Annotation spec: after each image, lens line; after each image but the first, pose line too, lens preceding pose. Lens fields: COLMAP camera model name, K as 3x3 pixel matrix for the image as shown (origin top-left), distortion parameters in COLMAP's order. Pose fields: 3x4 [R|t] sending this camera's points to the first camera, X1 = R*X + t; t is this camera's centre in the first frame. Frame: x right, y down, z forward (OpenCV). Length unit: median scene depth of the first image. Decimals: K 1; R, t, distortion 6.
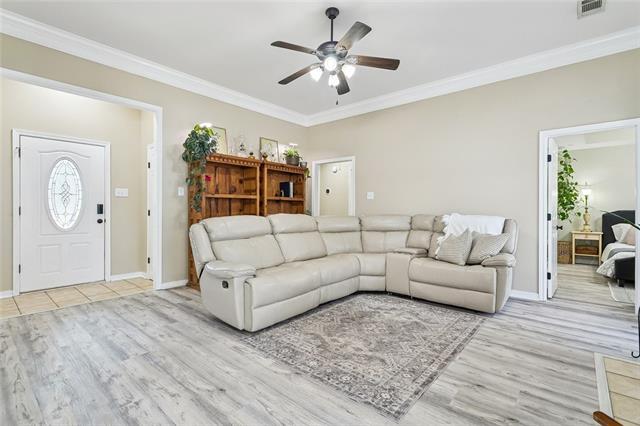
lens RADIAL K [[301.3, 0, 316.6], [0, 301.3, 202.5], [0, 0, 1]] dist [0.011115, 0.000299]
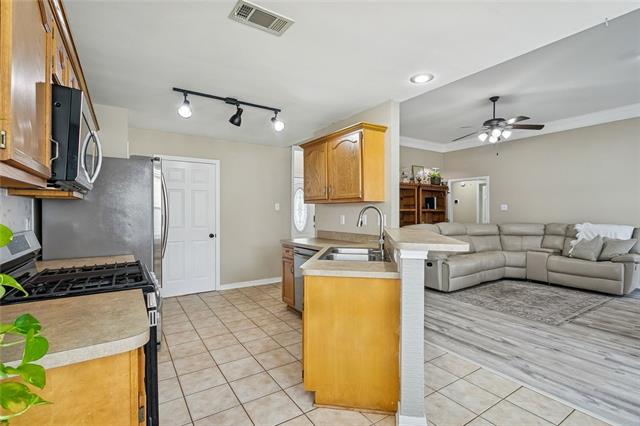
lens RADIAL K [[302.1, 0, 317.8], [0, 302.1, 208.4], [0, 0, 1]] dist [0.010867, 0.000481]
pose [[0.962089, -0.008733, -0.272597, -0.328473], [0.011984, 0.999876, 0.010262, -0.059177], [0.272474, -0.013140, 0.962074, -0.638844]]
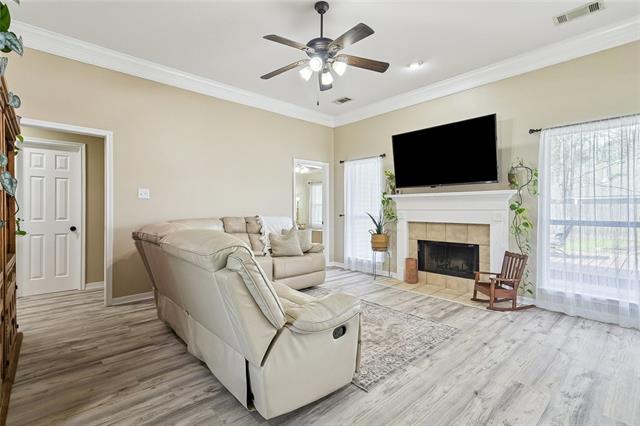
lens RADIAL K [[302.1, 0, 317.8], [0, 302.1, 208.4], [0, 0, 1]] dist [0.010867, 0.000481]
pose [[0.128811, -0.000411, 0.991669, -0.706491], [-0.017676, 0.999840, 0.002710, 0.006070], [-0.991512, -0.017878, 0.128783, 0.717051]]
